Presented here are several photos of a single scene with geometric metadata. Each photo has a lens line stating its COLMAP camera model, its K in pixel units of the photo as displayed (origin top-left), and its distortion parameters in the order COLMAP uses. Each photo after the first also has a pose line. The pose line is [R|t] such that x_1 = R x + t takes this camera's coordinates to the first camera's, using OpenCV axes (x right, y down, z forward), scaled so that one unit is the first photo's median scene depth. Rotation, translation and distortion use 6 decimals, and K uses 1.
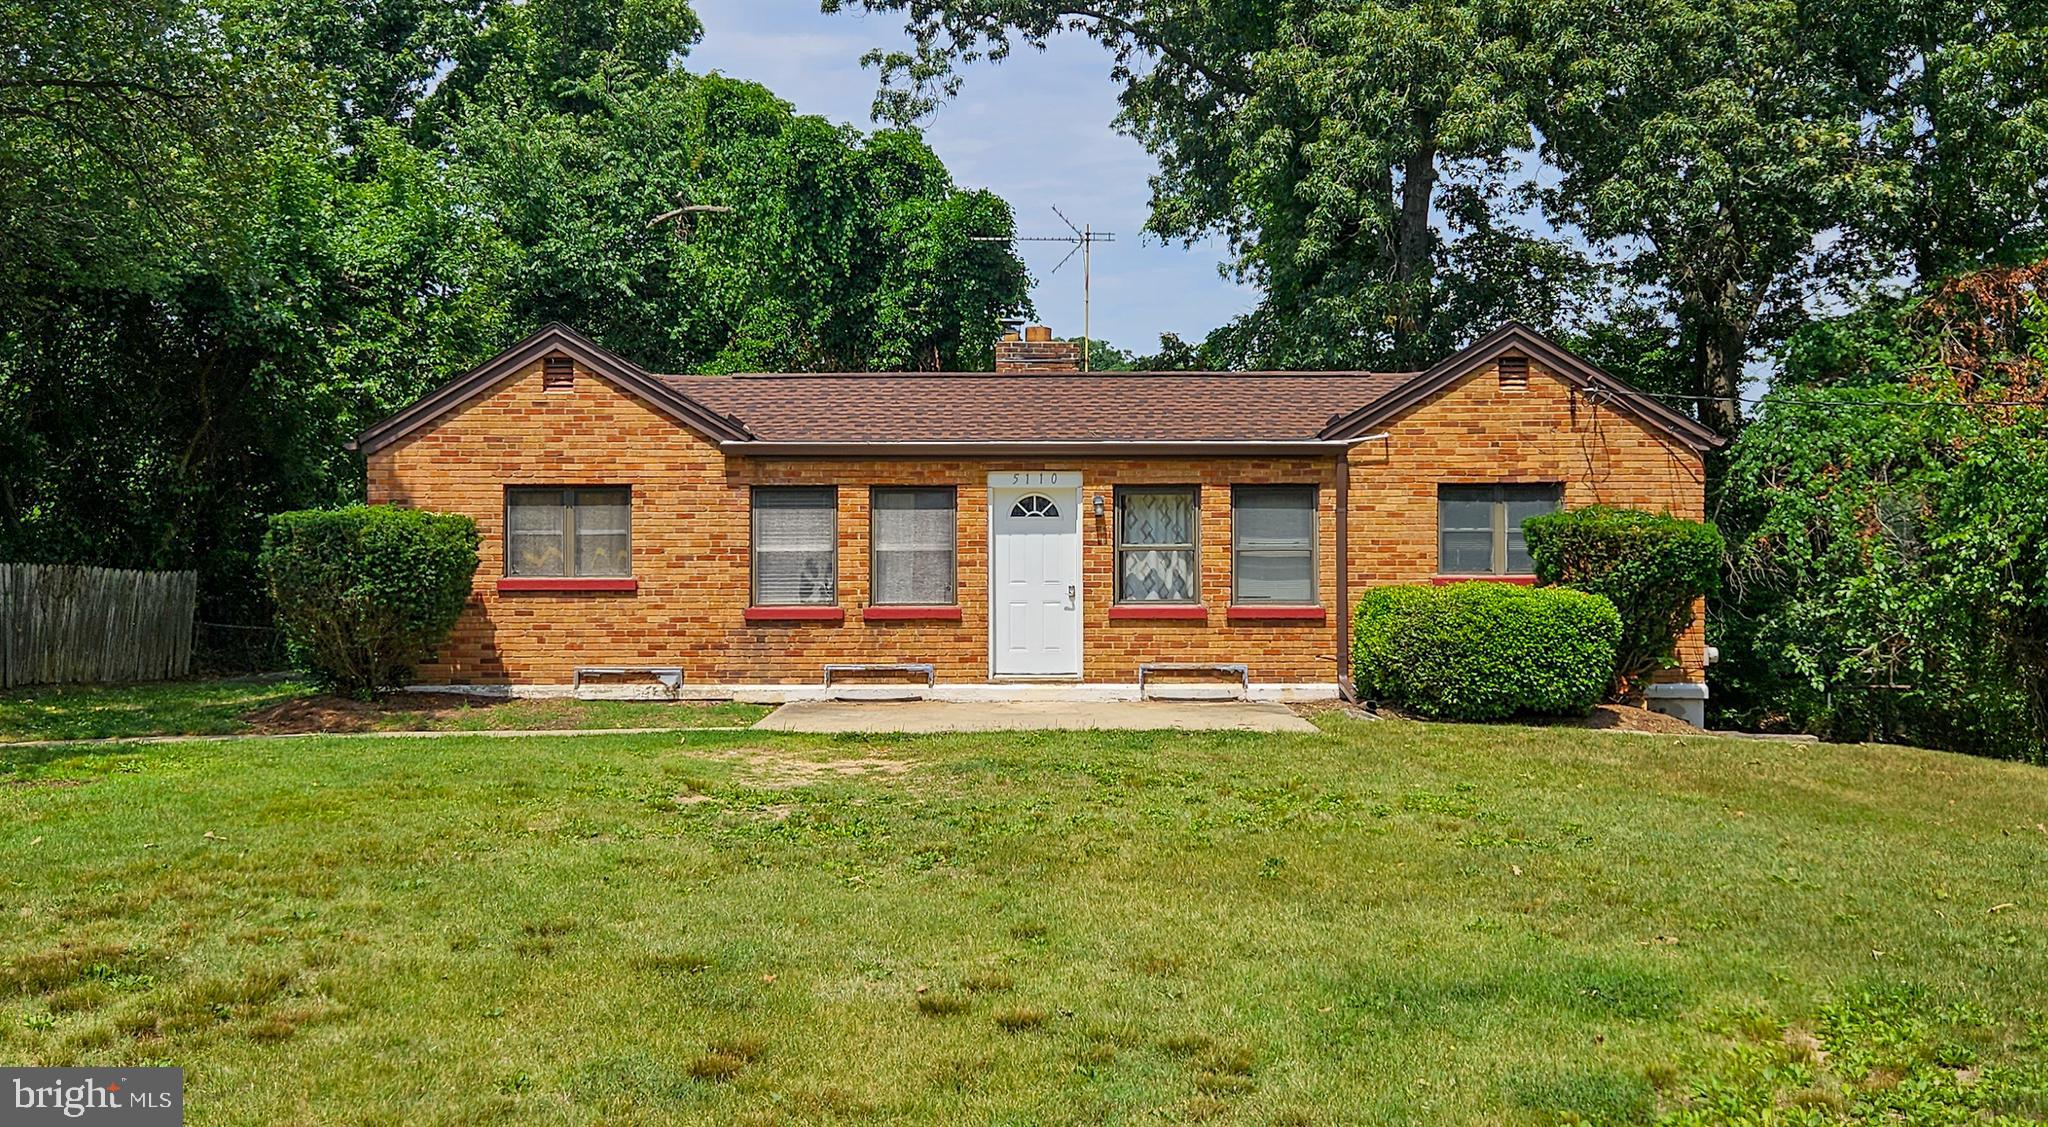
lens RADIAL K [[1544.2, 0, 1023.8], [0, 1544.2, 562.6], [0, 0, 1]] dist [0.000618, -0.001891]
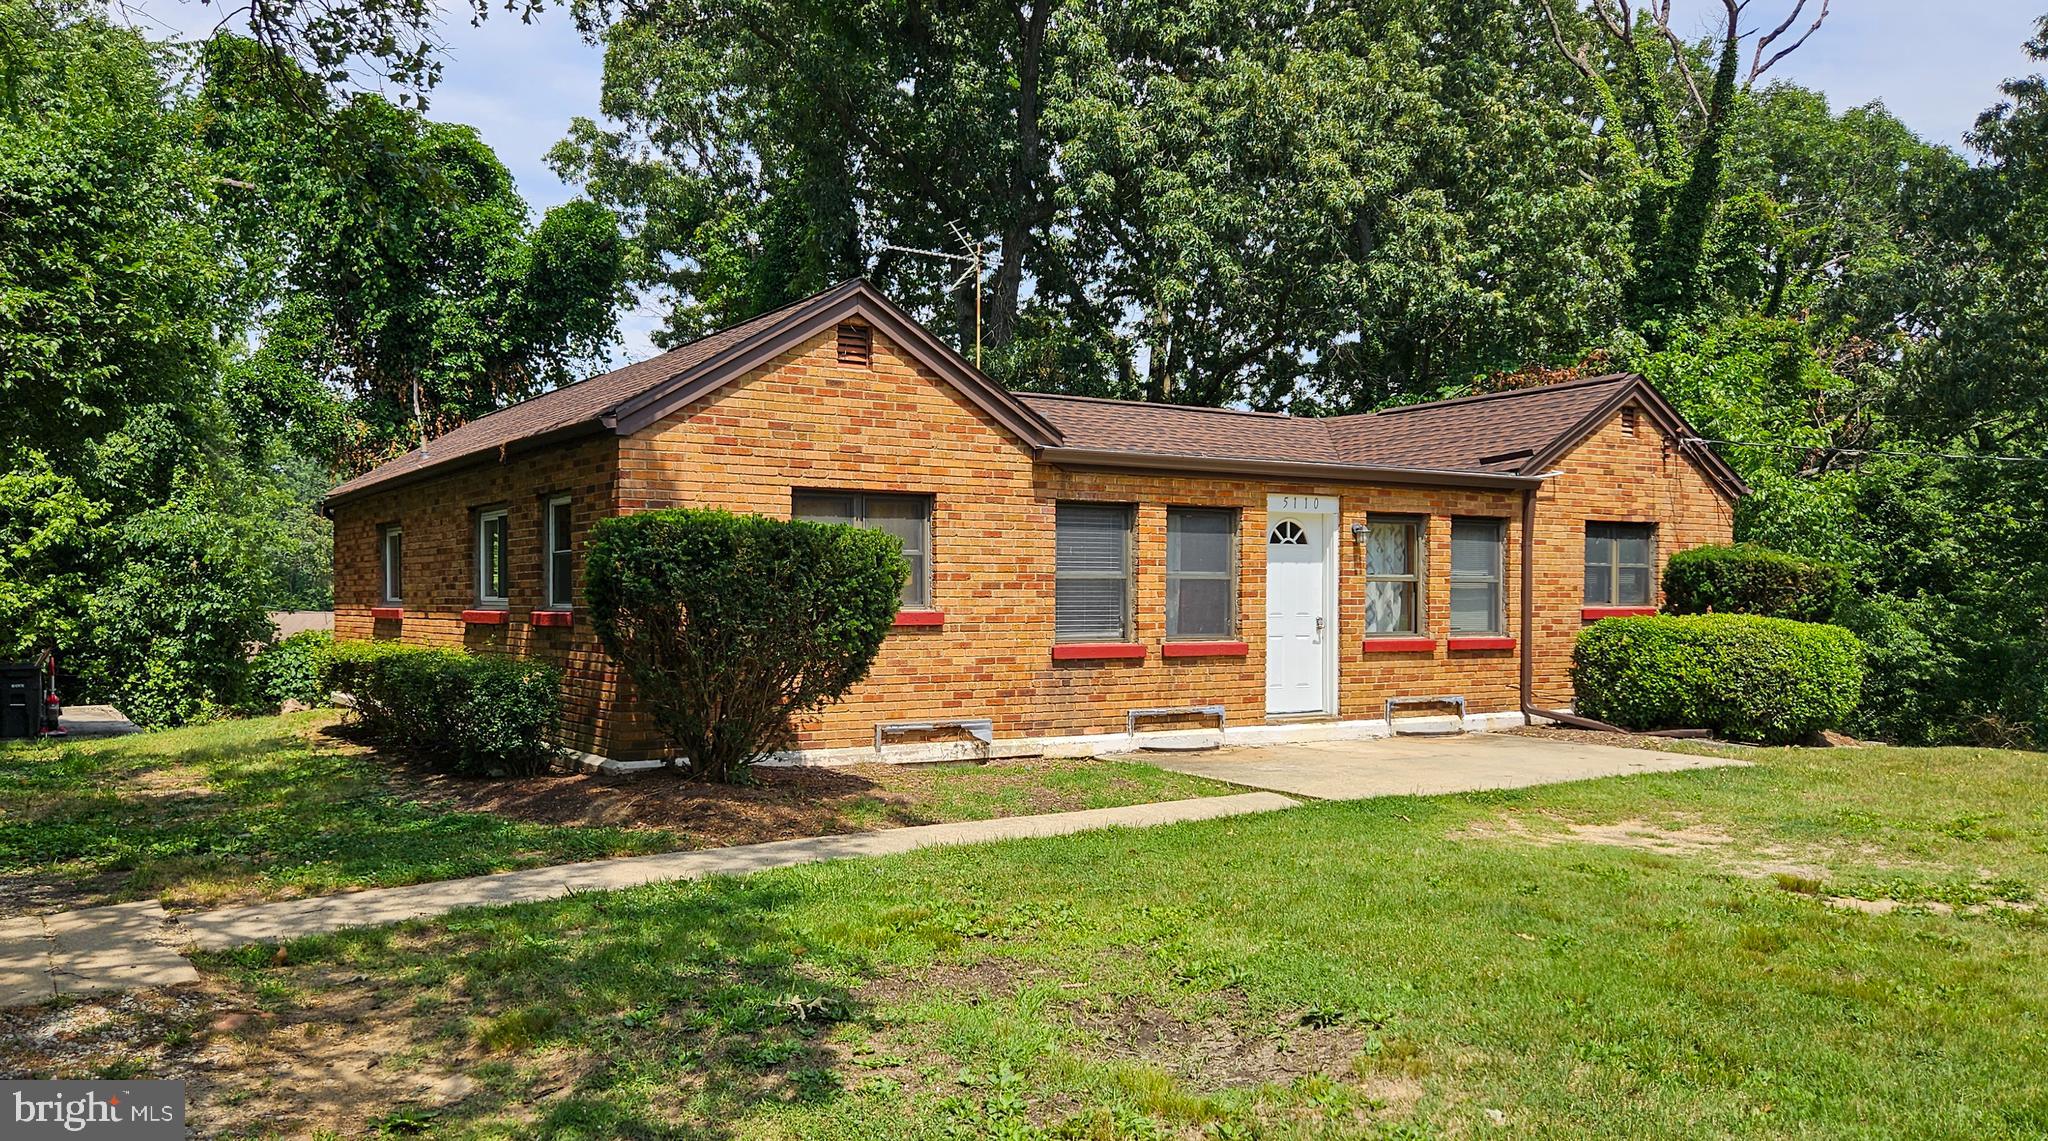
lens RADIAL K [[1383.2, 0, 1021.3], [0, 1383.2, 628.4], [0, 0, 1]] dist [0.006233, -0.000262]
pose [[0.894525, -0.006620, 0.446968, -0.528247], [-0.004473, 0.999708, 0.023759, 0.002174], [-0.446995, -0.023253, 0.894234, 0.334155]]
